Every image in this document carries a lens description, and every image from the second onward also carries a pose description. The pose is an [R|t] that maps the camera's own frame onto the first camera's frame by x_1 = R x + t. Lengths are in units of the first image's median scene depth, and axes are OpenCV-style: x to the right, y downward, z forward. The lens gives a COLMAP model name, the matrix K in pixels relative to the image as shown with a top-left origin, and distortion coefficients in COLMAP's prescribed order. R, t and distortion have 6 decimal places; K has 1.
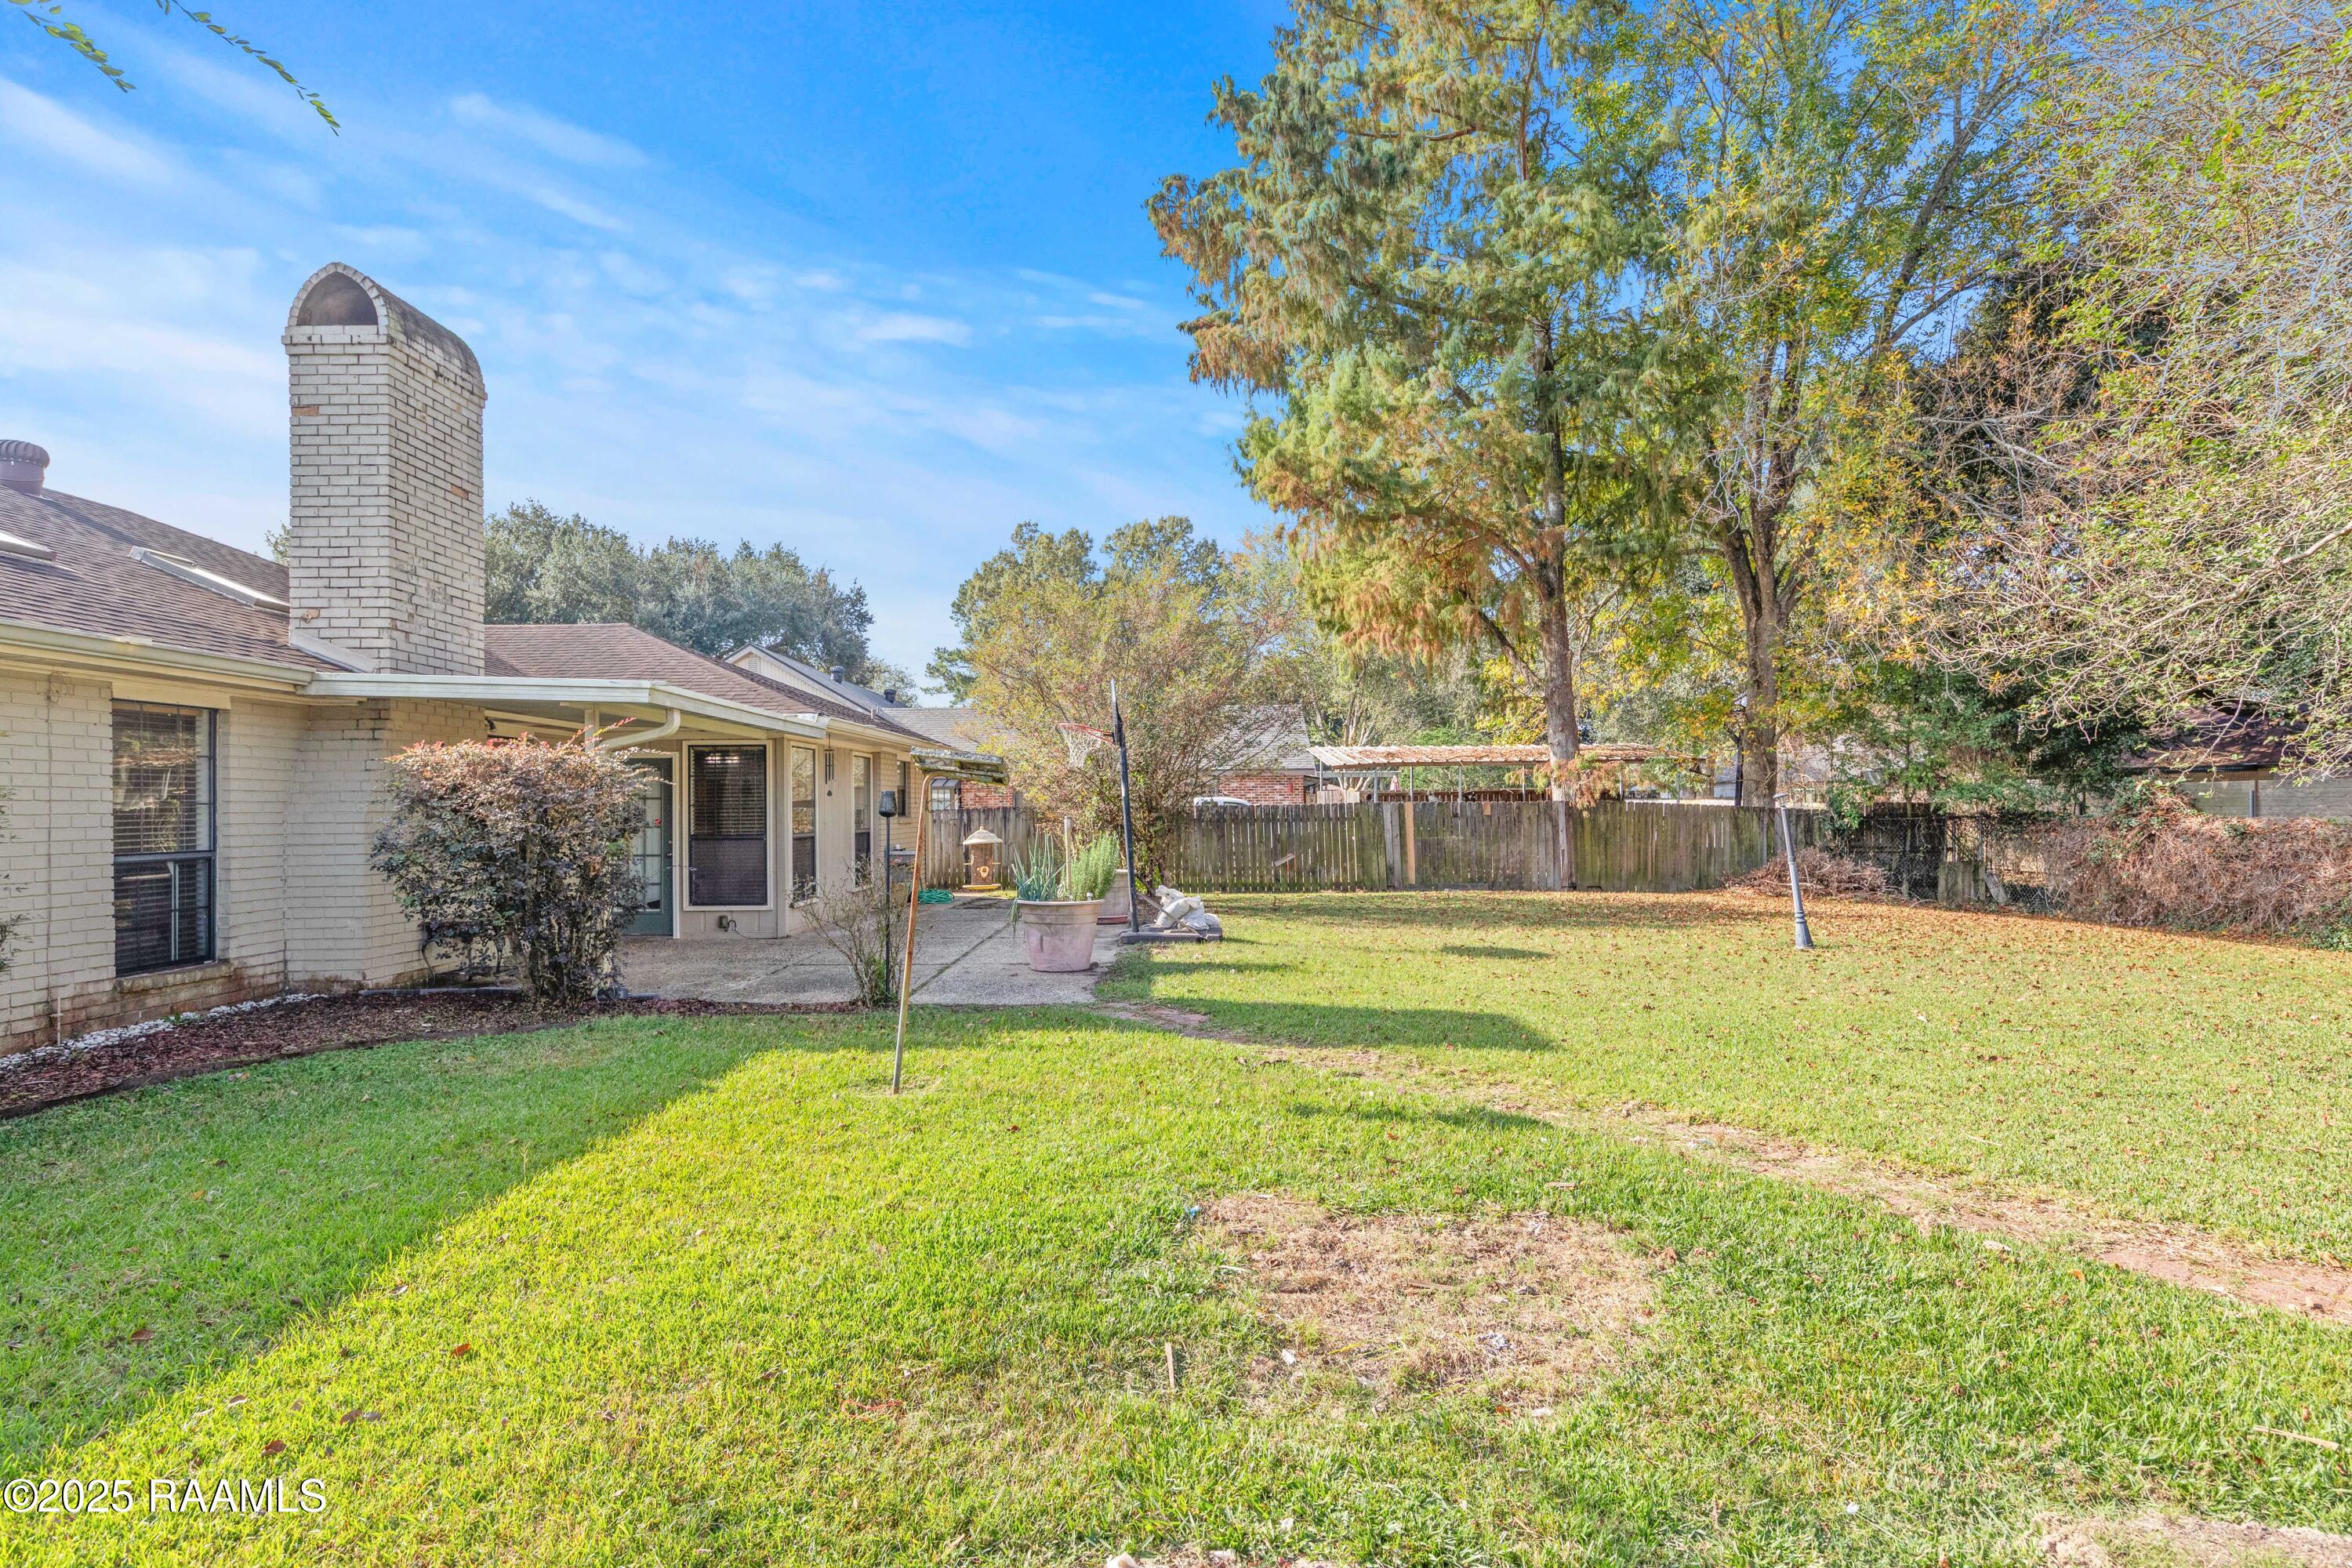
lens RADIAL K [[1188.0, 0, 1176.0], [0, 1188.0, 784.0], [0, 0, 1]] dist [0.037173, -0.000321]
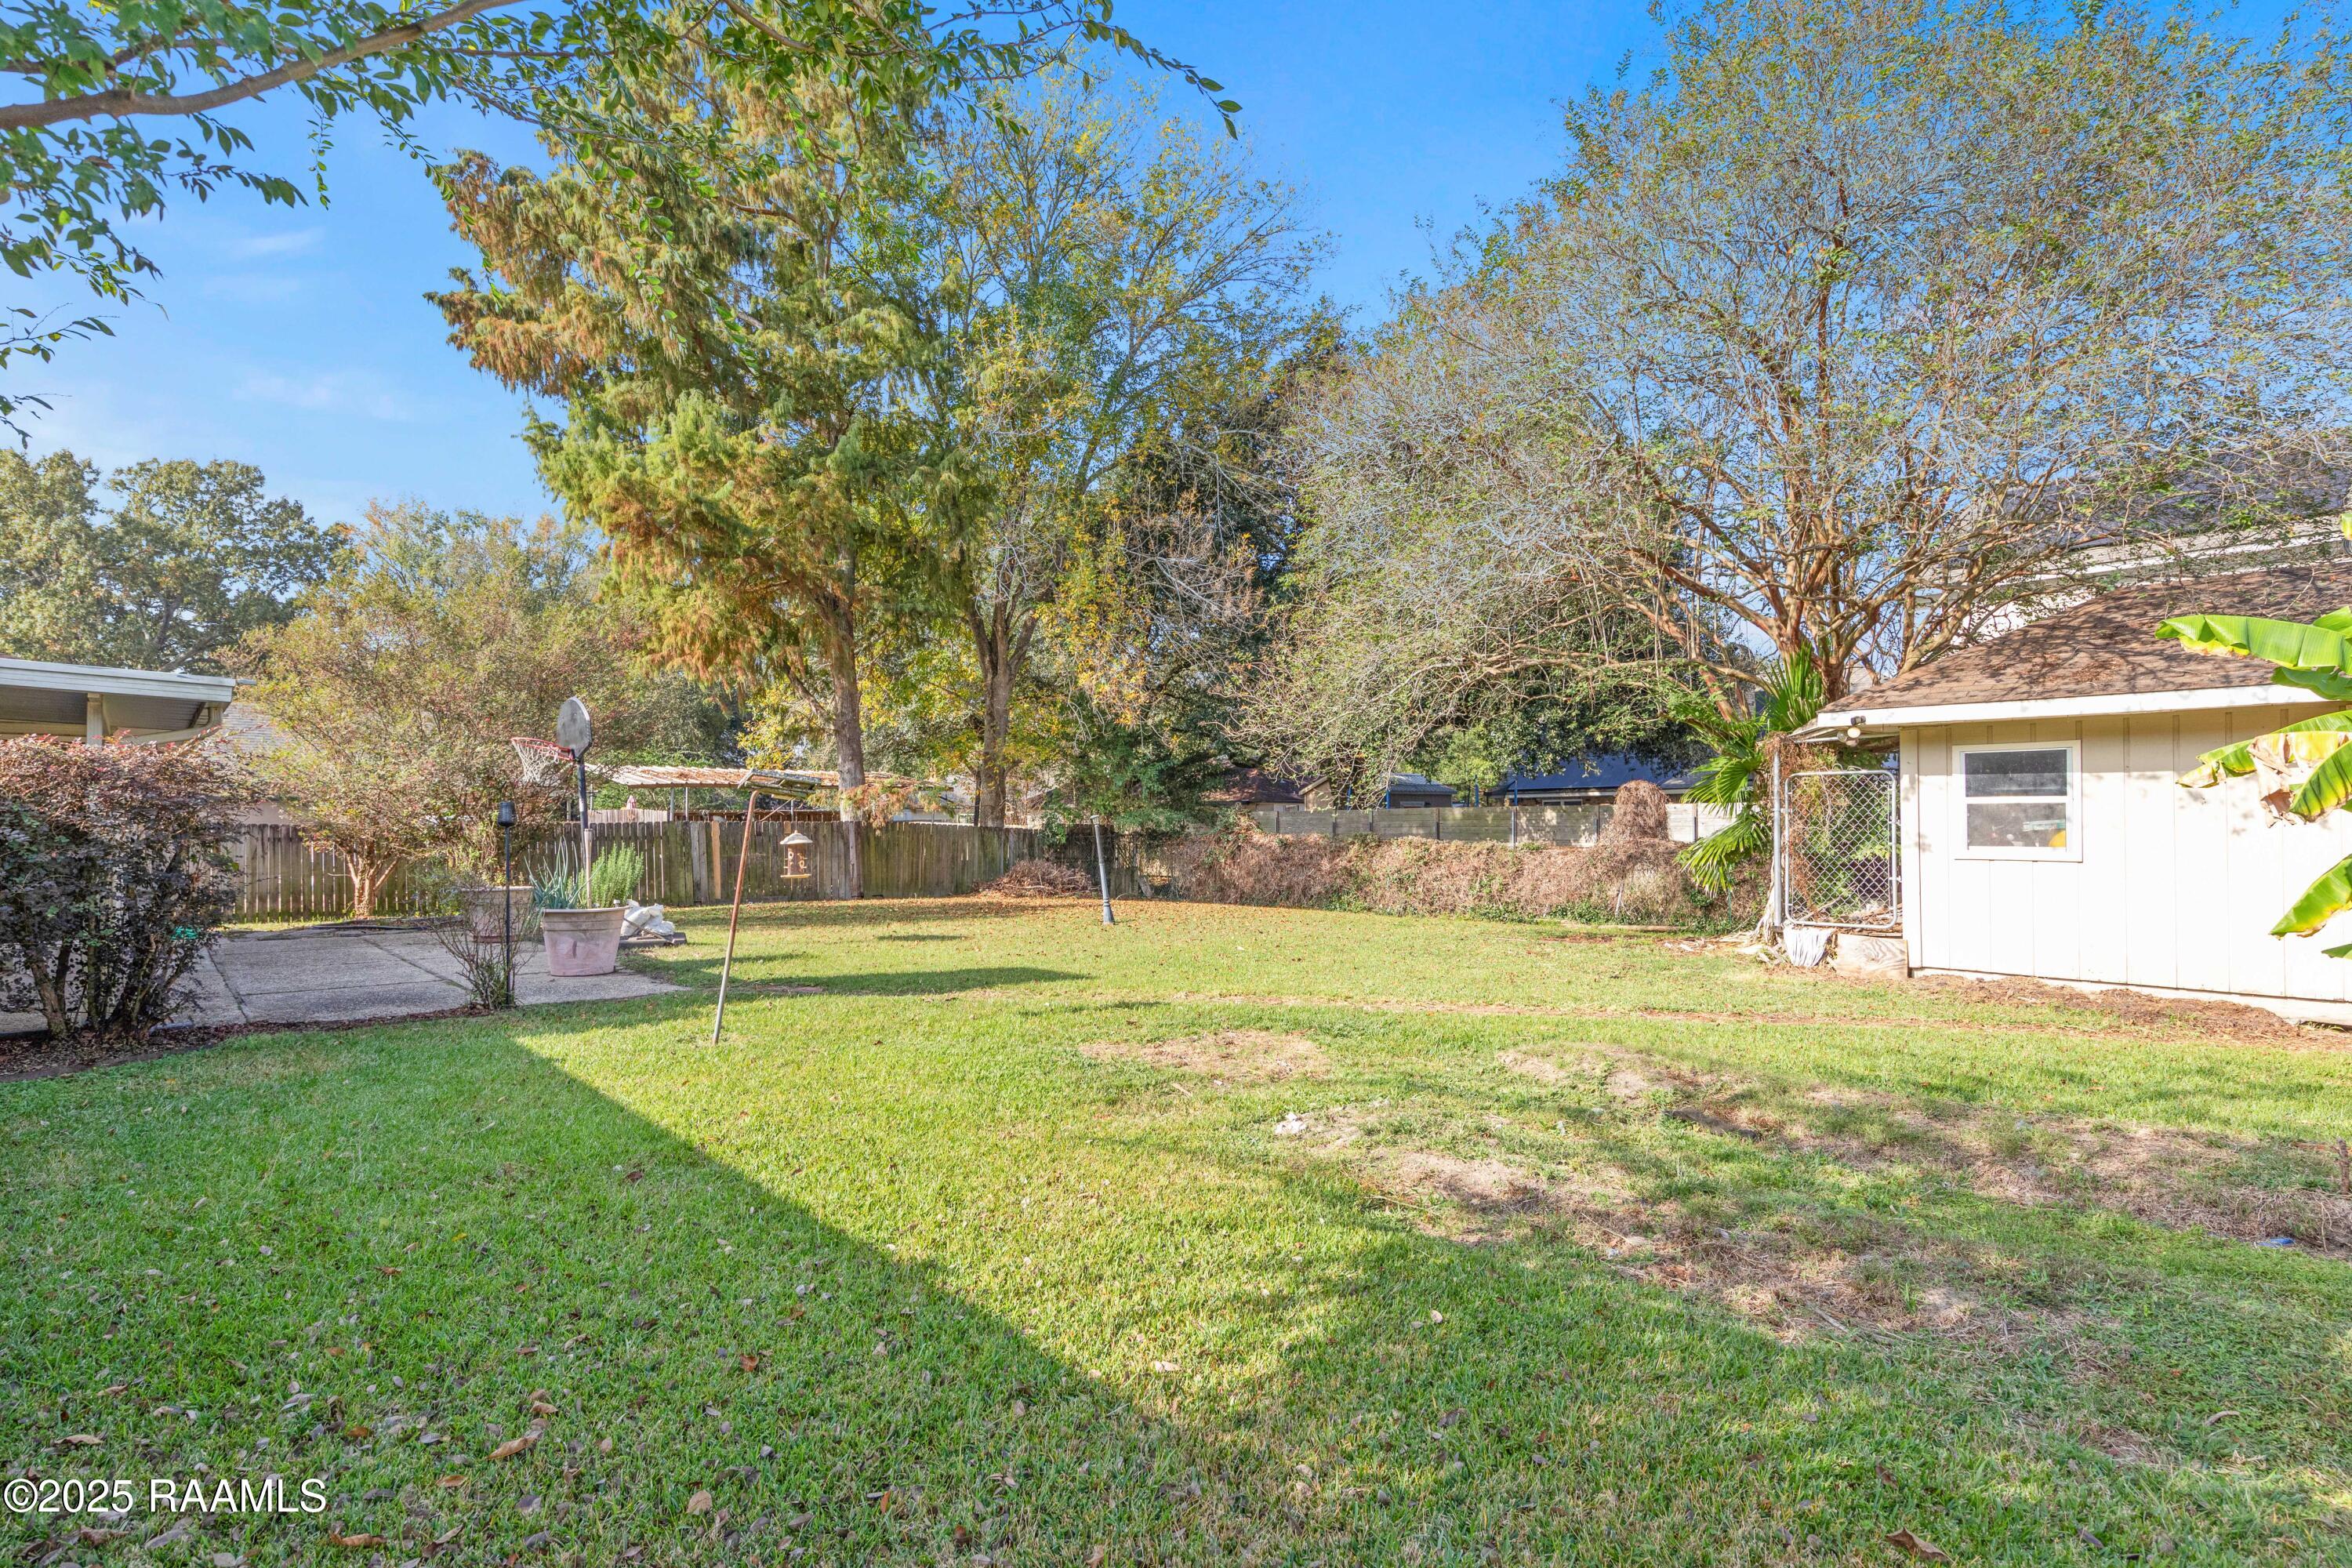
lens RADIAL K [[1202.9, 0, 1176.0], [0, 1202.9, 784.0], [0, 0, 1]] dist [-0.000344, -0.000246]
pose [[0.749634, 0.028896, 0.661222, -0.217421], [-0.016463, 0.999551, -0.025018, 0.002257], [-0.661648, 0.007869, 0.749773, -0.075957]]
